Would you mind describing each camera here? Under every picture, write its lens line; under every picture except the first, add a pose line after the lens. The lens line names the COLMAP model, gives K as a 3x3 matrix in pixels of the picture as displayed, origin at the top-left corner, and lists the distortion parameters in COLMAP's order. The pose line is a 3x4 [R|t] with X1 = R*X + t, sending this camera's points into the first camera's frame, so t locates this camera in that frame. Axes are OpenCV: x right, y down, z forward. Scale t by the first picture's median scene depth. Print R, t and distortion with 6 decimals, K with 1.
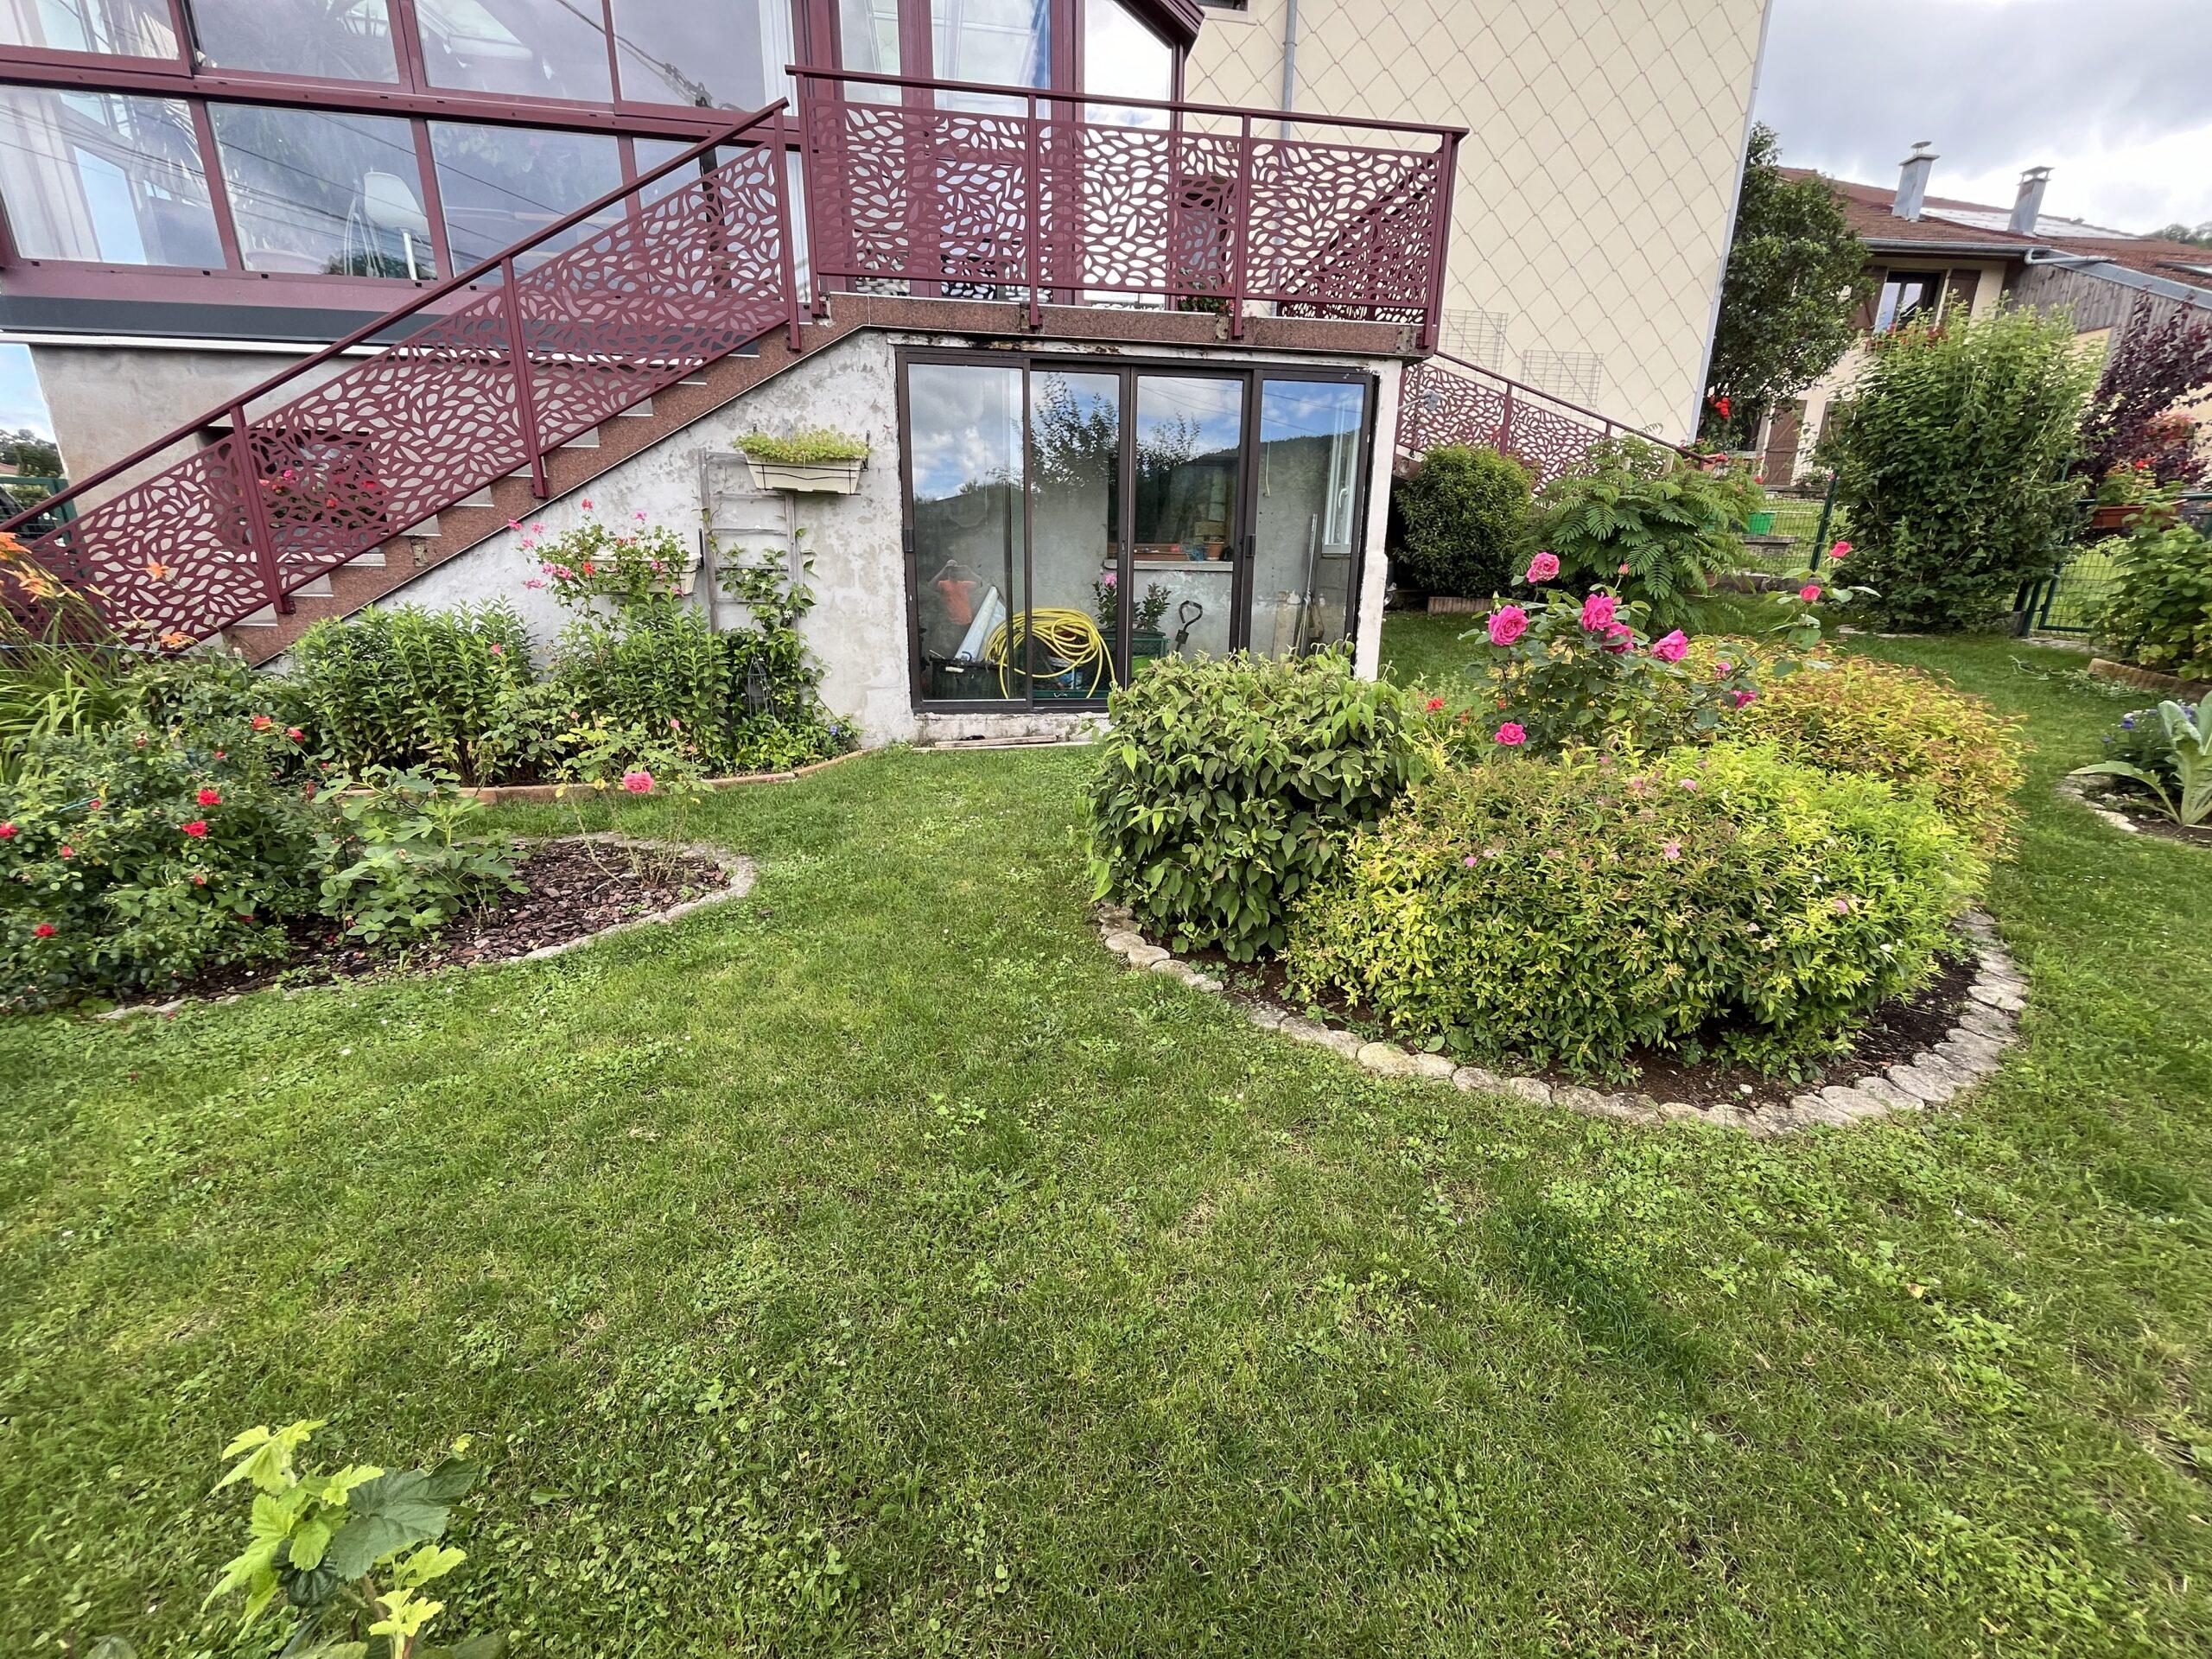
lens RADIAL K [[906.9, 0, 1106.0], [0, 906.9, 829.5], [0, 0, 1]] dist [-0.006414, 0.000750]
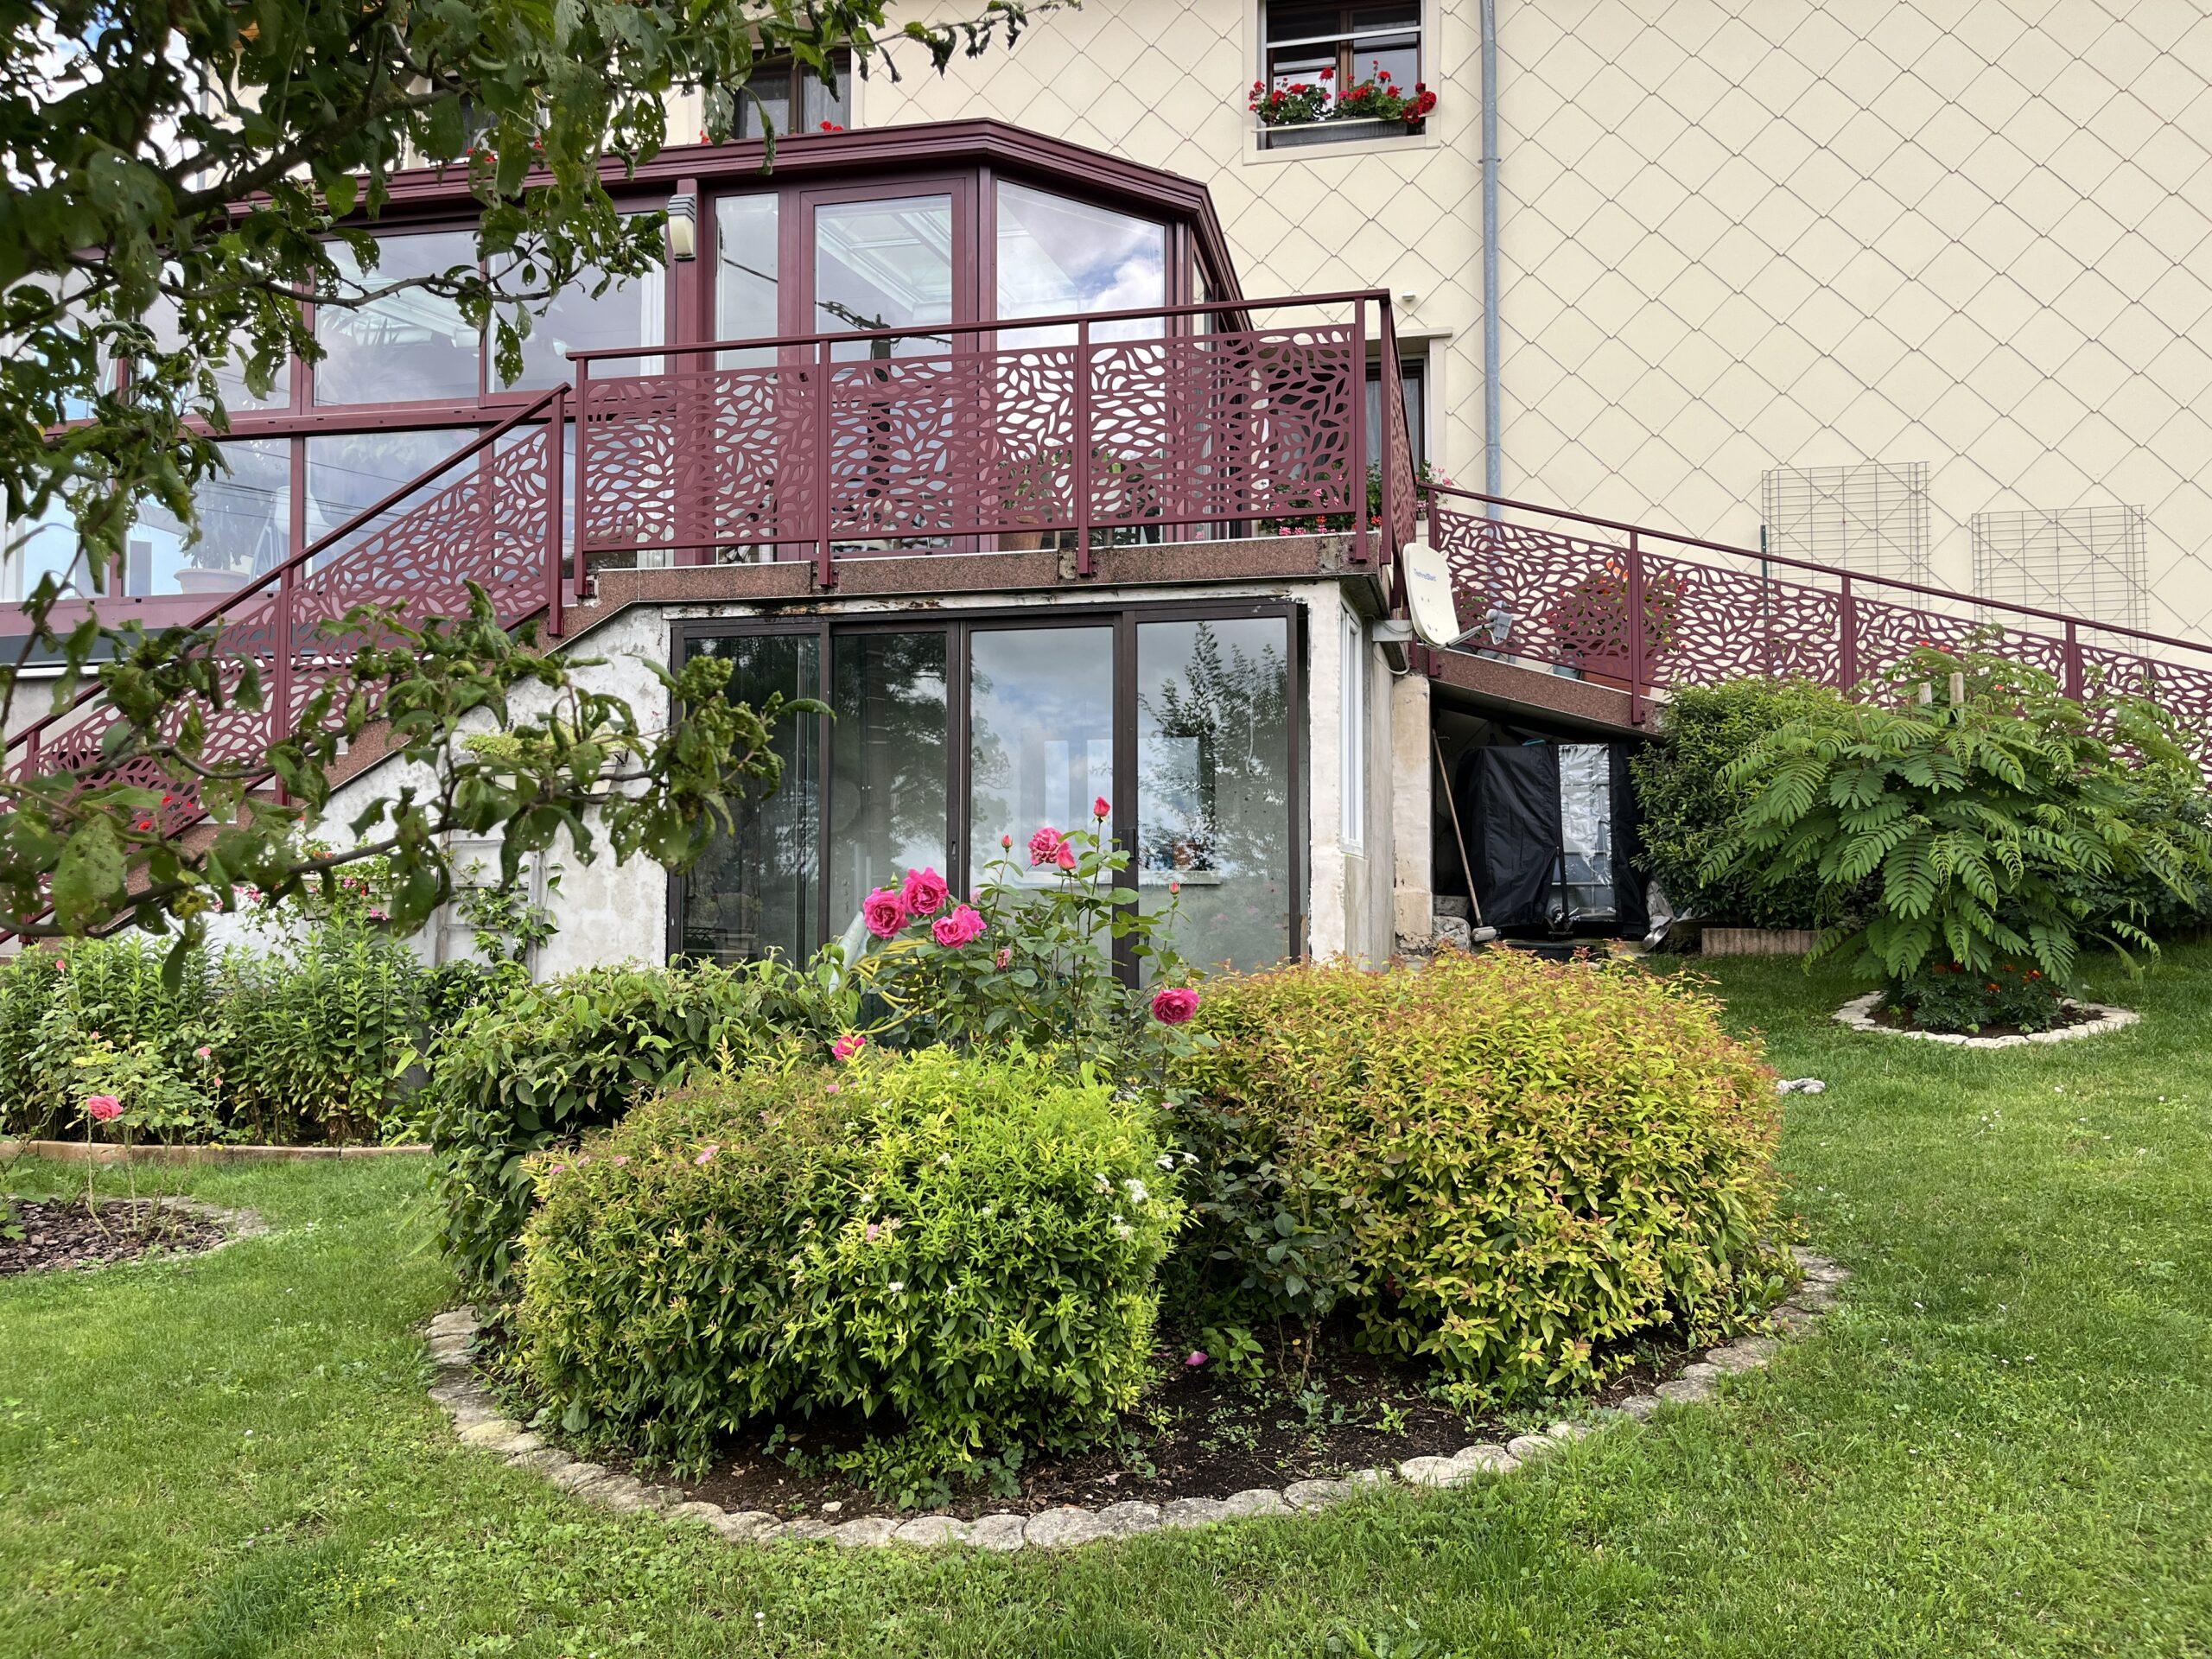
lens RADIAL K [[1682.6, 0, 1106.0], [0, 1682.6, 829.5], [0, 0, 1]] dist [0.046936, -0.059884]
pose [[0.933503, -0.032289, -0.357112, 0.676997], [-0.087302, 0.945501, -0.313699, 0.086119], [0.347778, 0.324015, 0.879809, -0.141261]]
